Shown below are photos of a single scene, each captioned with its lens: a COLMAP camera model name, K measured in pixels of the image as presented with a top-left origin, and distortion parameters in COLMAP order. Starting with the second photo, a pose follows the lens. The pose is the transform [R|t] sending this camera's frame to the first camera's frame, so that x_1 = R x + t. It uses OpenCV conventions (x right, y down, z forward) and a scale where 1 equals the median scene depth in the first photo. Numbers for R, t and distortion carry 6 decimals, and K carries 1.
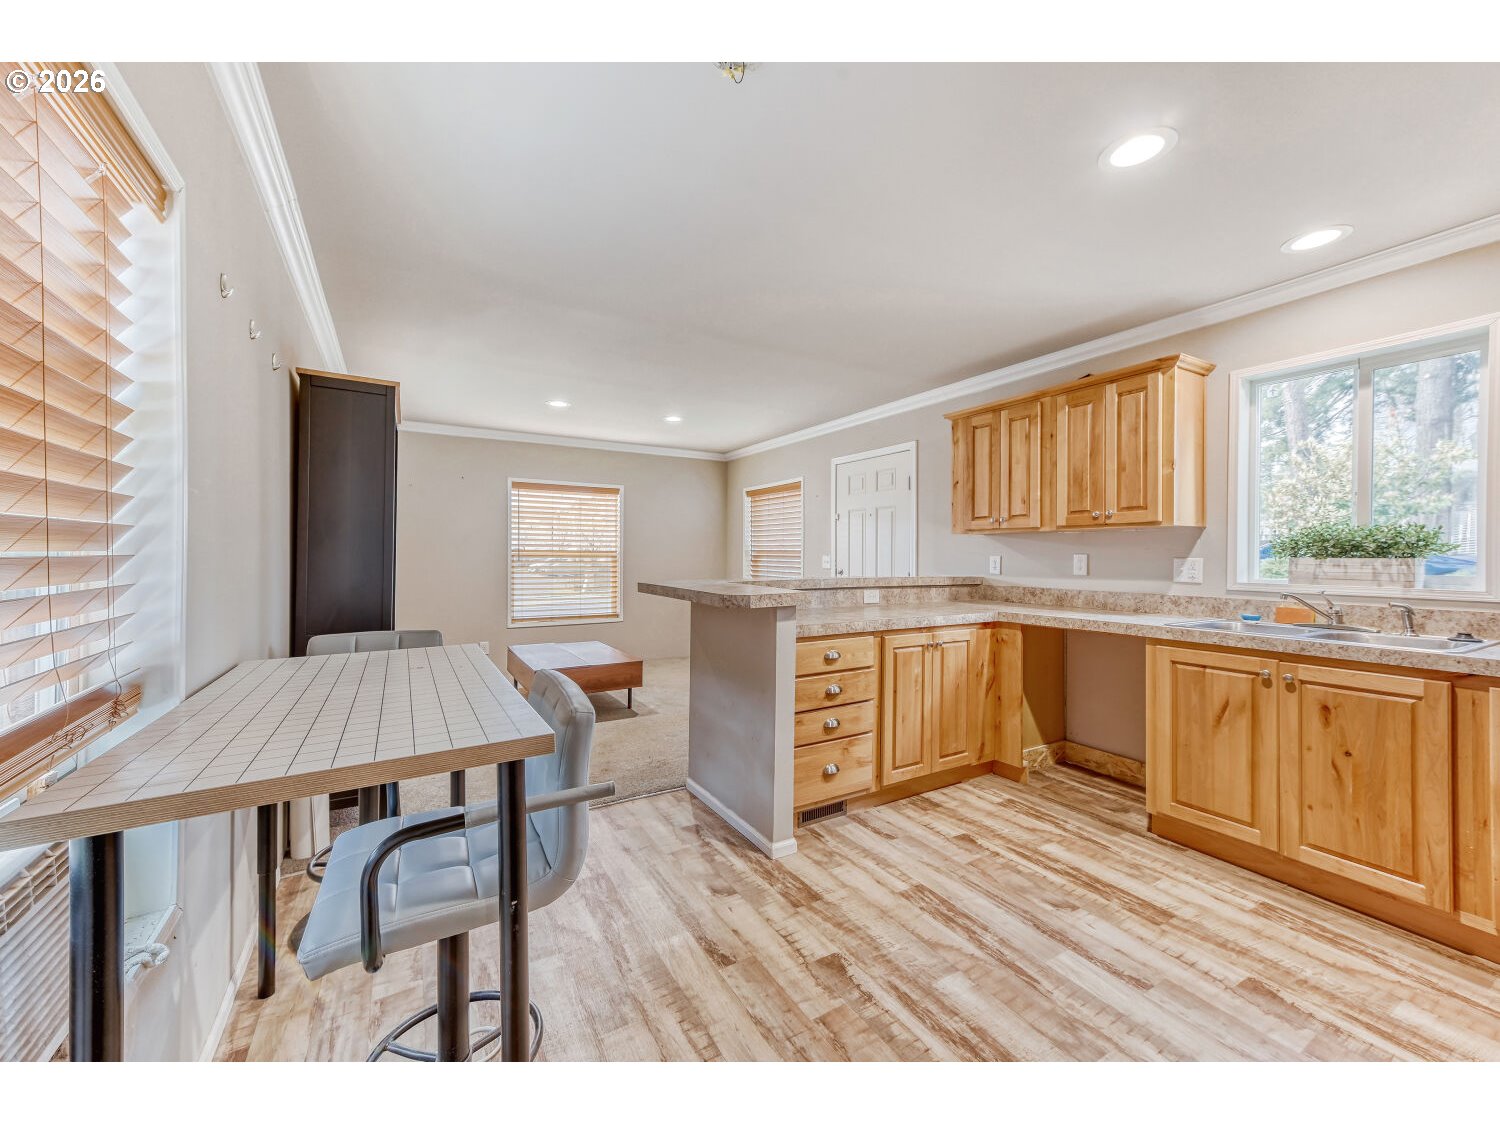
lens RADIAL K [[589.0, 0, 754.4], [0, 589.0, 558.1], [0, 0, 1]] dist [0.015762, 0.000221]
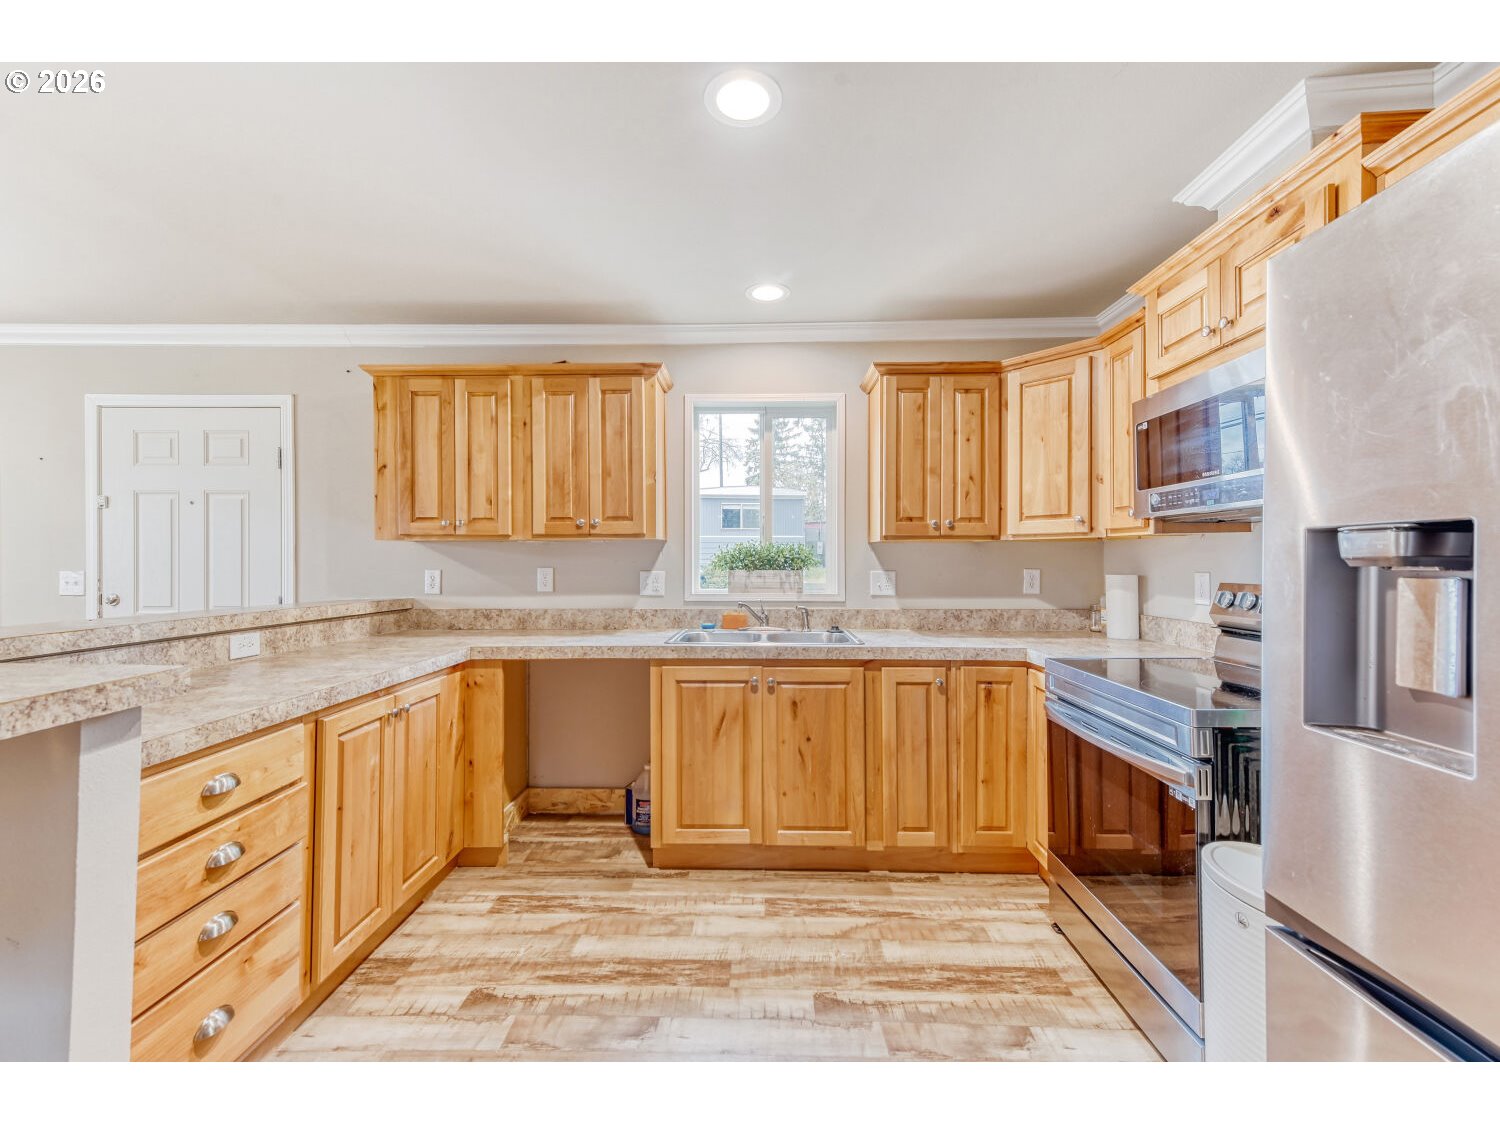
lens RADIAL K [[617.5, 0, 750.0], [0, 617.5, 562.5], [0, 0, 1]] dist [0.018988, 0.000048]
pose [[0.535656, -0.004402, 0.844425, -0.065202], [0.007973, 0.999968, 0.000156, -0.014566], [-0.844399, 0.006649, 0.535674, 0.323050]]
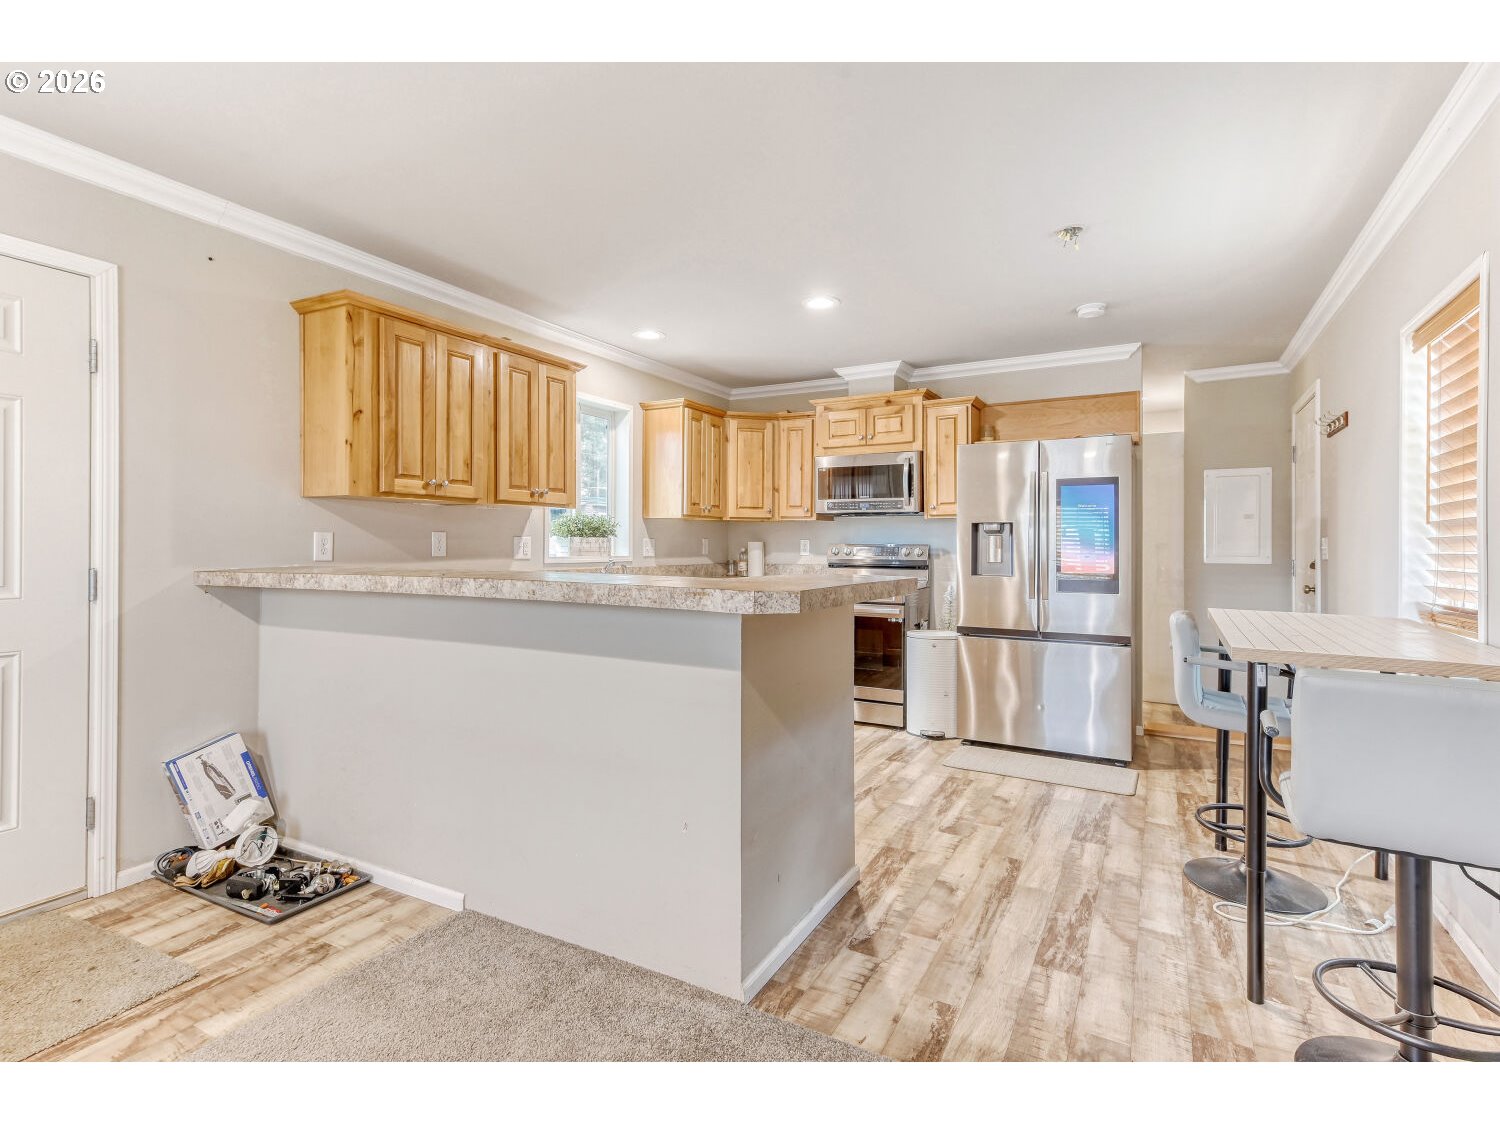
lens RADIAL K [[724.5, 0, 733.0], [0, 724.5, 543.4], [0, 0, 1]] dist [0.003618, 0.000892]
pose [[-0.480713, -0.003449, 0.876871, -0.677985], [-0.000691, 0.999993, 0.003555, 0.007216], [-0.876878, 0.001103, -0.480713, 1.390191]]
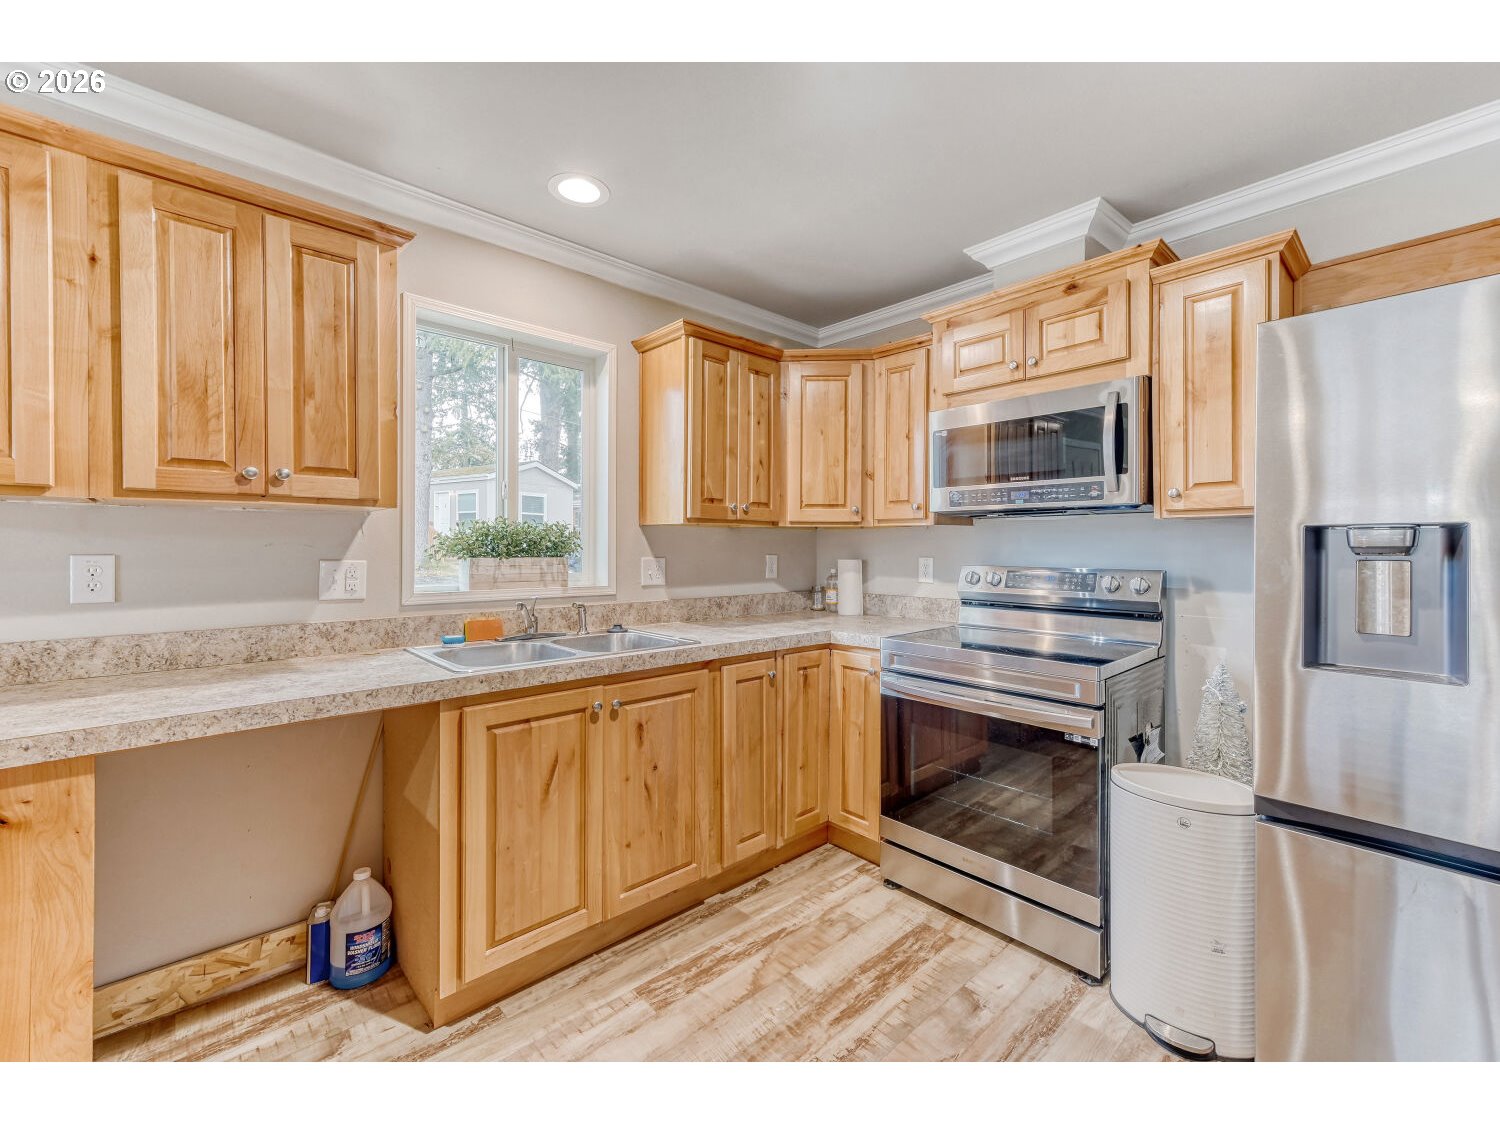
lens RADIAL K [[624.7, 0, 746.2], [0, 624.7, 550.4], [0, 0, 1]] dist [0.007452, 0.000190]
pose [[-0.192249, -0.007457, 0.981318, 0.001137], [0.001782, 0.999967, 0.007948, -0.016129], [-0.981344, 0.003277, -0.192230, 0.757503]]
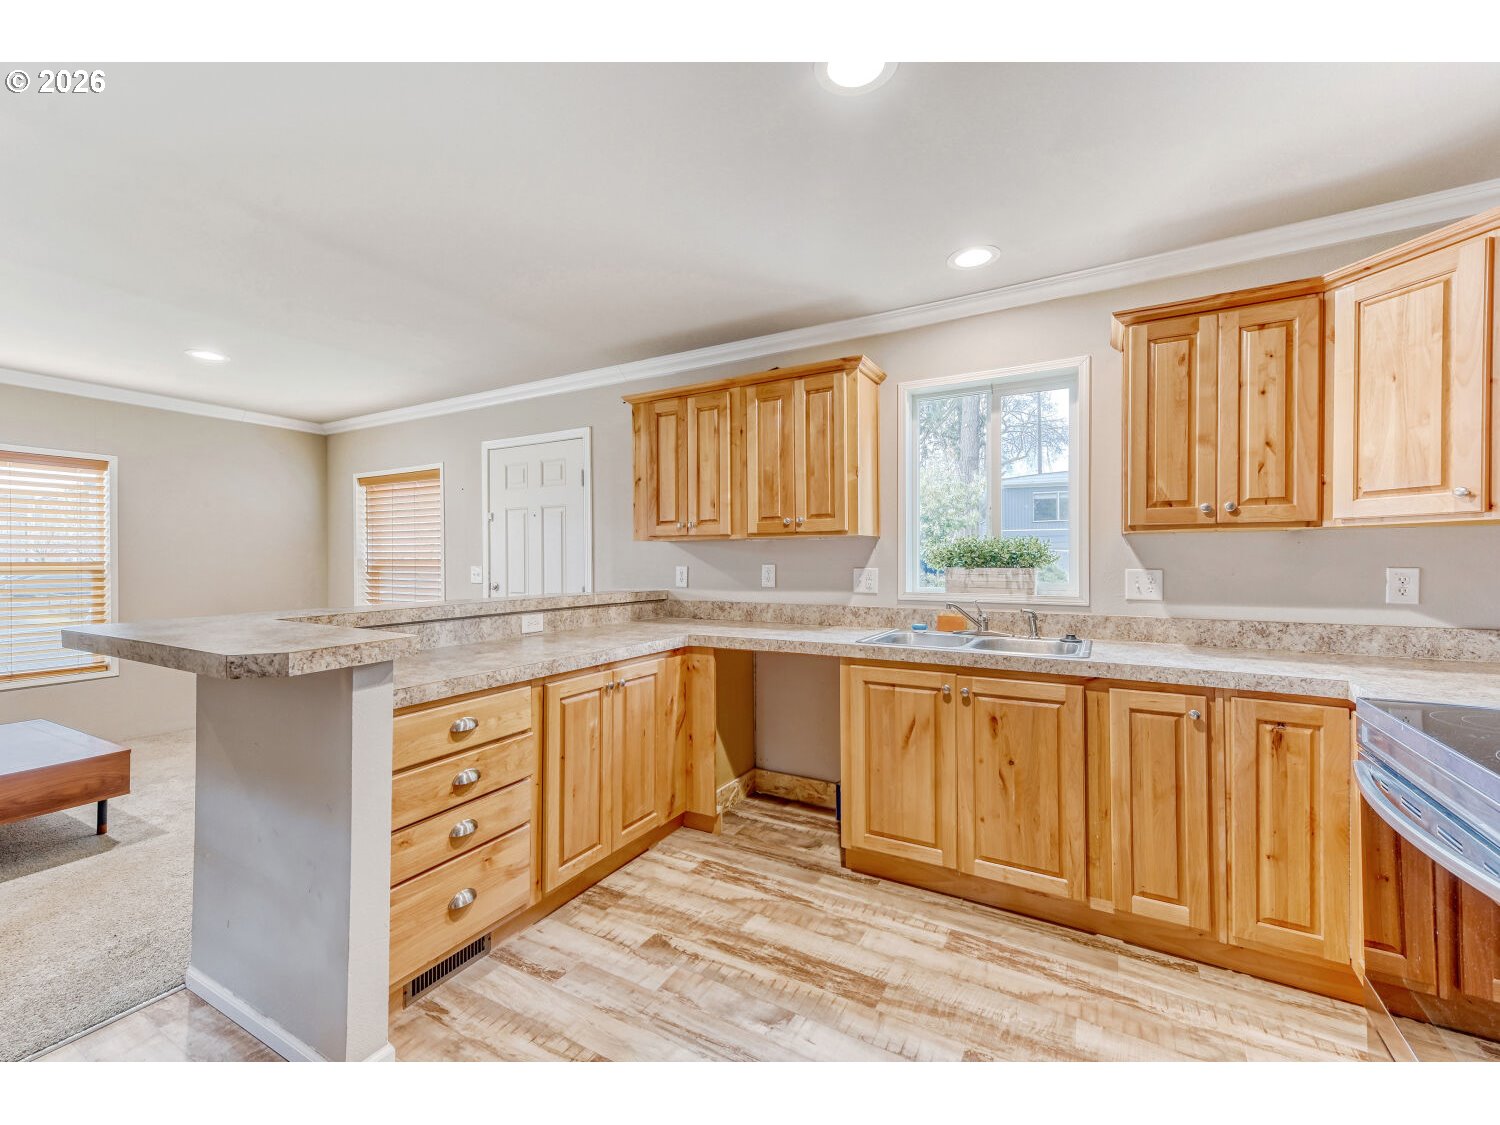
lens RADIAL K [[618.8, 0, 752.8], [0, 618.8, 562.4], [0, 0, 1]] dist [0.017869, 0.000008]
pose [[0.868212, -0.009239, 0.496107, 0.063640], [0.009627, 0.999952, 0.001774, -0.014188], [-0.496100, 0.003235, 0.868259, 0.216253]]
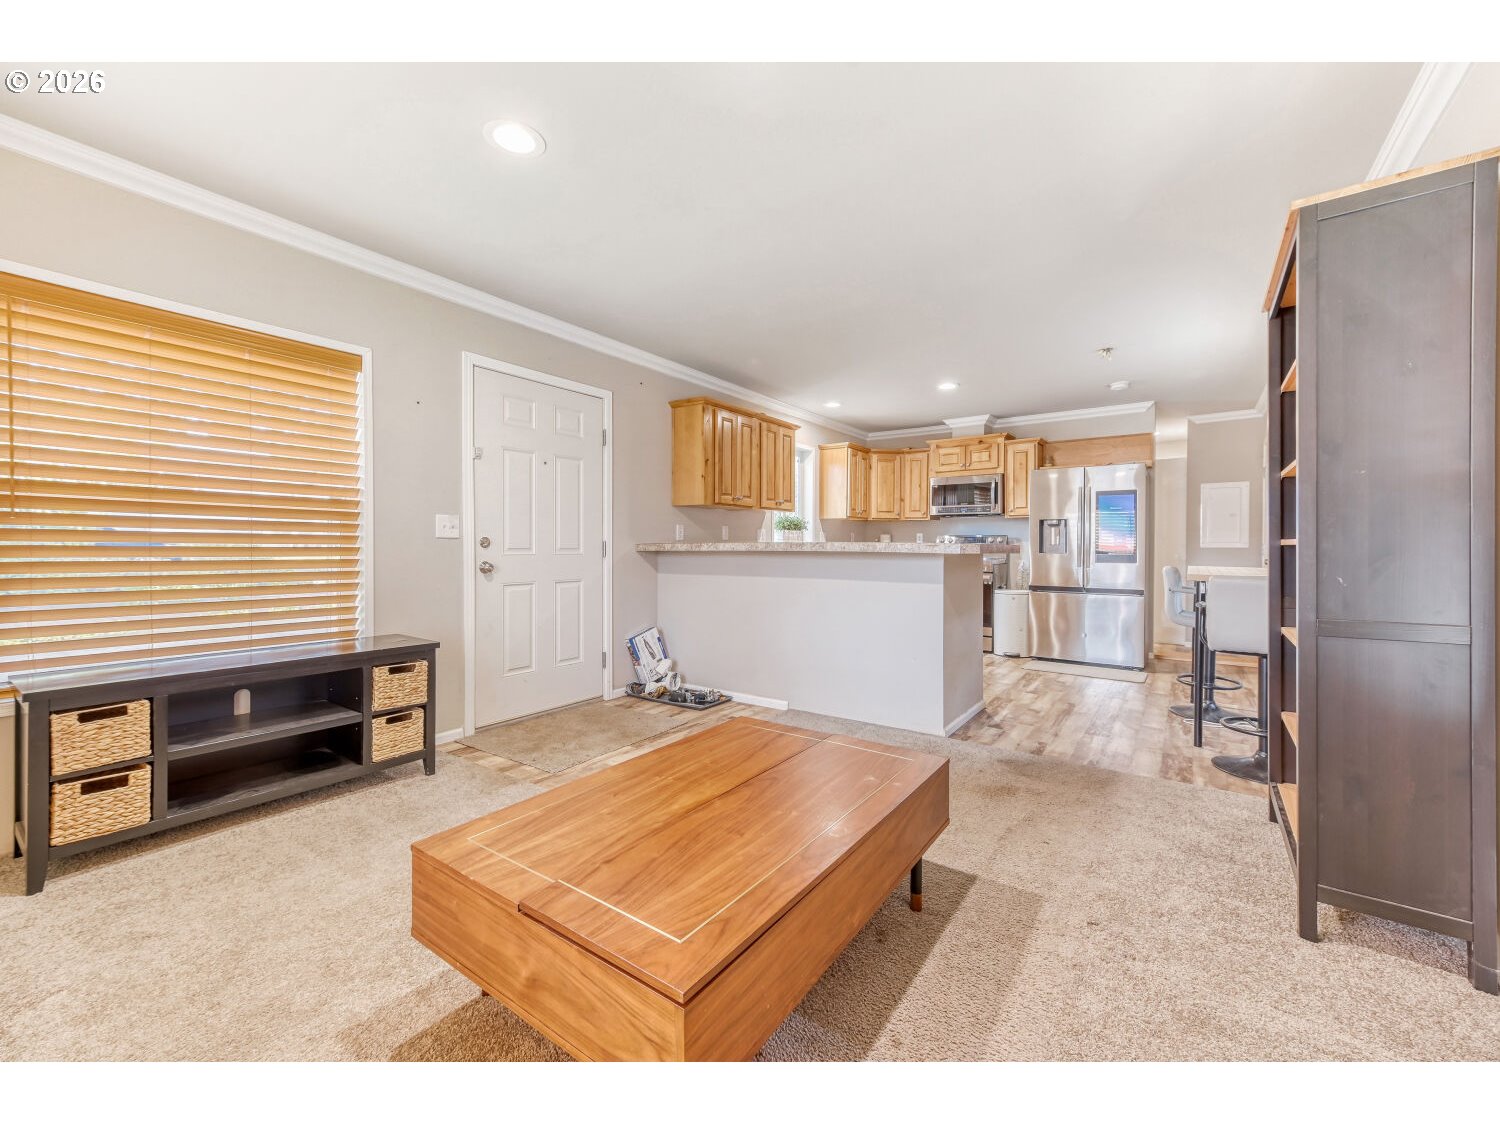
lens RADIAL K [[598.4, 0, 754.5], [0, 598.4, 555.5], [0, 0, 1]] dist [0.001761, 0.000055]
pose [[-0.397827, -0.017743, 0.917289, -1.031244], [0.001756, 0.999796, 0.020100, 0.046211], [-0.917459, 0.009608, -0.397715, 1.875164]]
